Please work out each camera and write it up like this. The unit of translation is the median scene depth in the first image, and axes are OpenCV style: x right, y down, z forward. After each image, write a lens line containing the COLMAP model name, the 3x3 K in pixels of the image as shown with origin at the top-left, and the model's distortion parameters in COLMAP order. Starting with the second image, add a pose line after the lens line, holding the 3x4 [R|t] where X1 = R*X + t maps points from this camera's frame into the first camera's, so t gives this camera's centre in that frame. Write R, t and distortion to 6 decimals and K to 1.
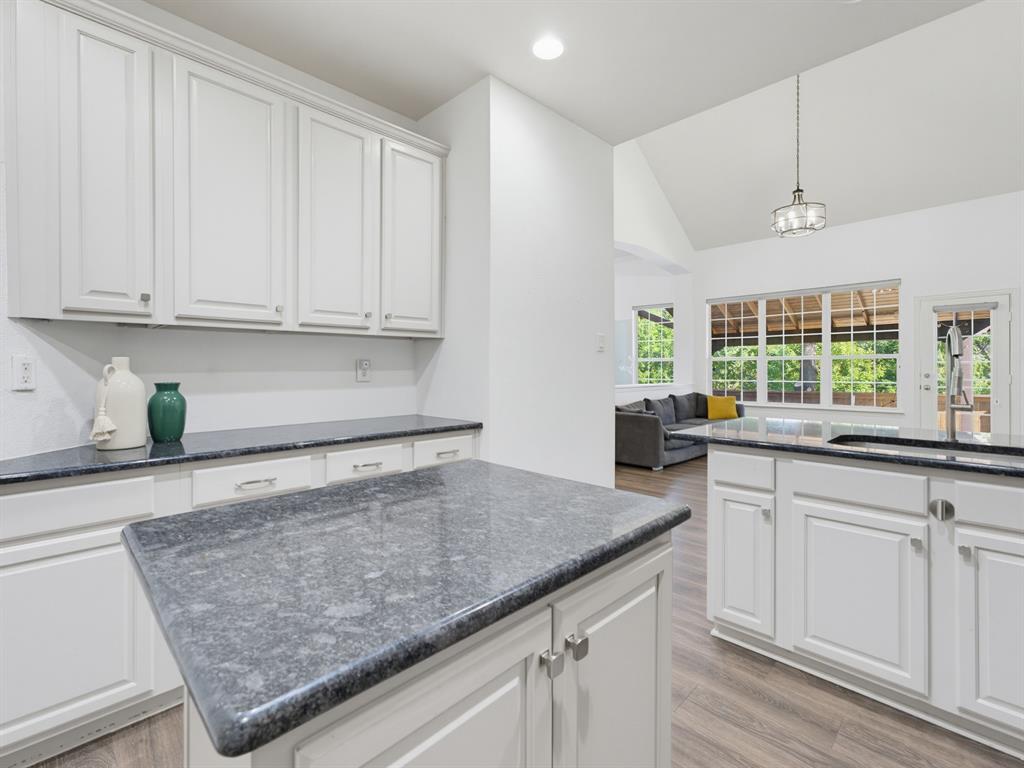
lens RADIAL K [[475.2, 0, 518.8], [0, 475.2, 376.0], [0, 0, 1]] dist [-0.008072, 0.005253]
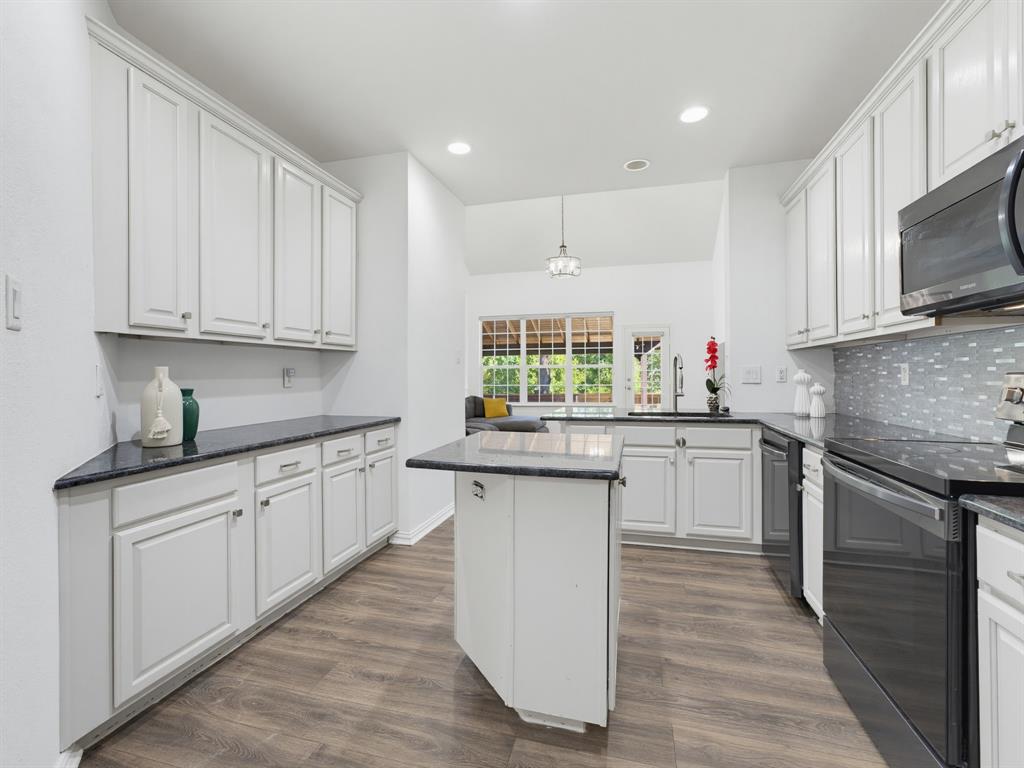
lens RADIAL K [[475.2, 0, 509.1], [0, 475.2, 378.5], [0, 0, 1]] dist [-0.008072, 0.005253]
pose [[0.878813, -0.002685, 0.477159, -0.405895], [0.006353, 0.999961, -0.006074, 0.000977], [-0.477124, 0.008369, 0.878796, -0.257551]]
